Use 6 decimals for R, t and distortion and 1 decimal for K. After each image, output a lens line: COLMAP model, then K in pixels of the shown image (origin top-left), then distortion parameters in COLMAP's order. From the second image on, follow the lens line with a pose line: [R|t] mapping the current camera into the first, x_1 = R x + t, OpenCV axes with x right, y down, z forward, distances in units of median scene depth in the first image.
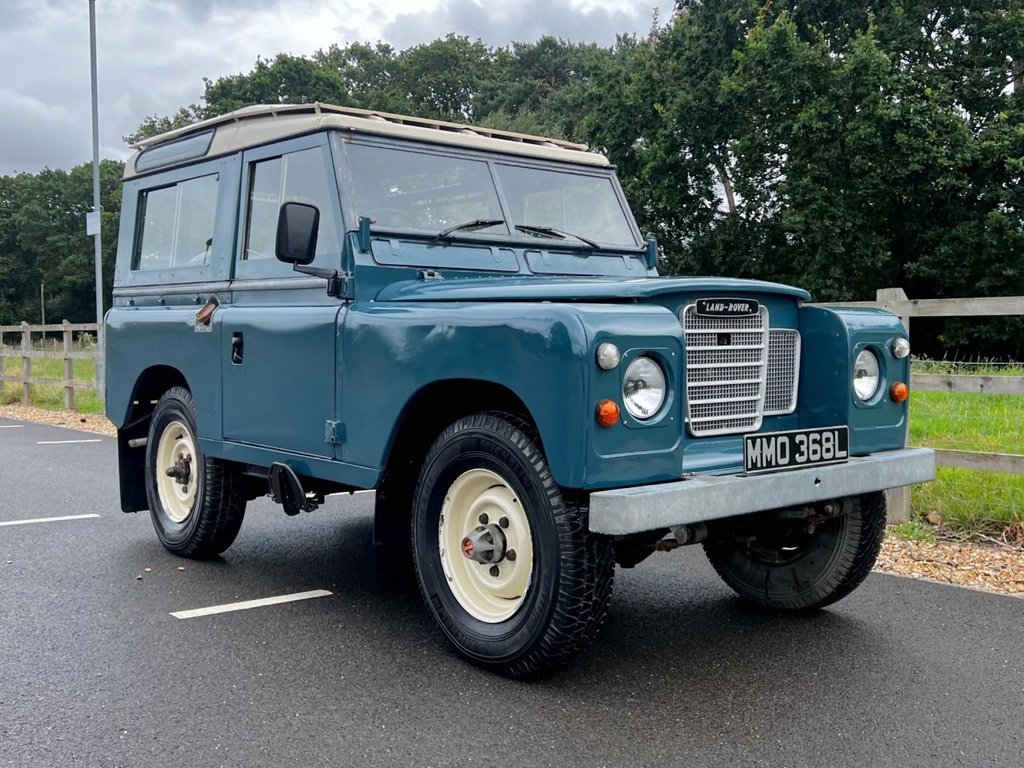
lens RADIAL K [[1091.2, 0, 541.1], [0, 1091.2, 355.1], [0, 0, 1]] dist [0.044768, 0.000000]
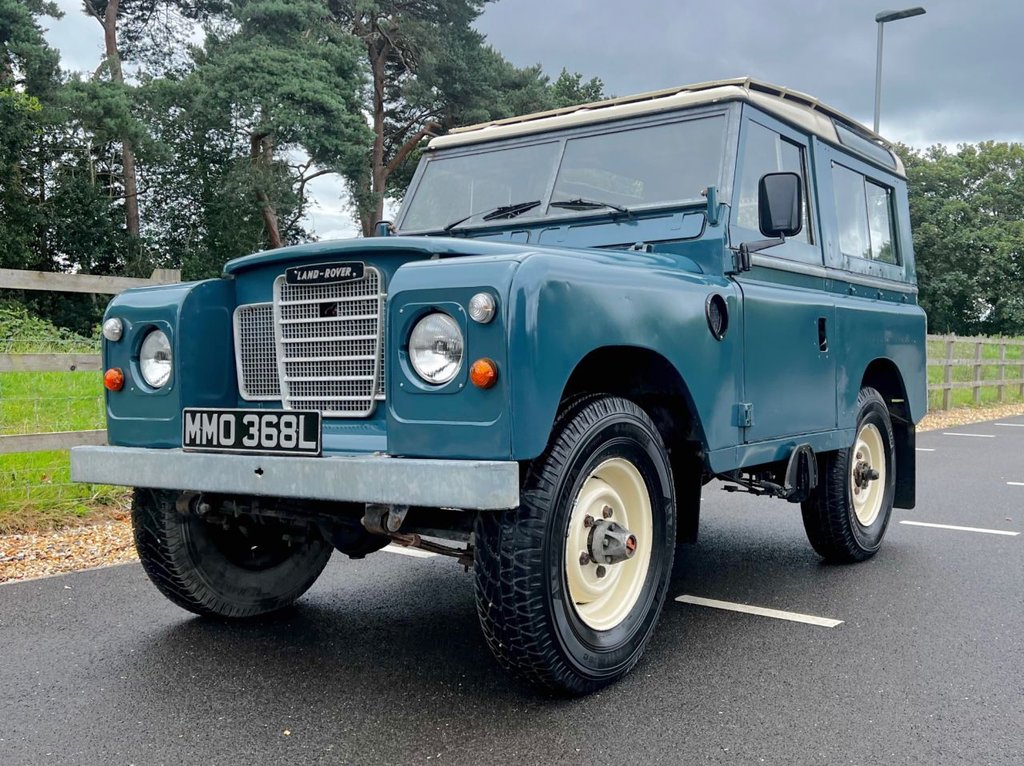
lens RADIAL K [[1091.2, 0, 559.9], [0, 1091.2, 353.6], [0, 0, 1]] dist [0.044768, 0.000000]
pose [[0.265080, -0.027479, -0.963835, 1.069261], [-0.012953, 0.999402, -0.032055, 0.046505], [0.964139, 0.020981, 0.264566, 0.948181]]
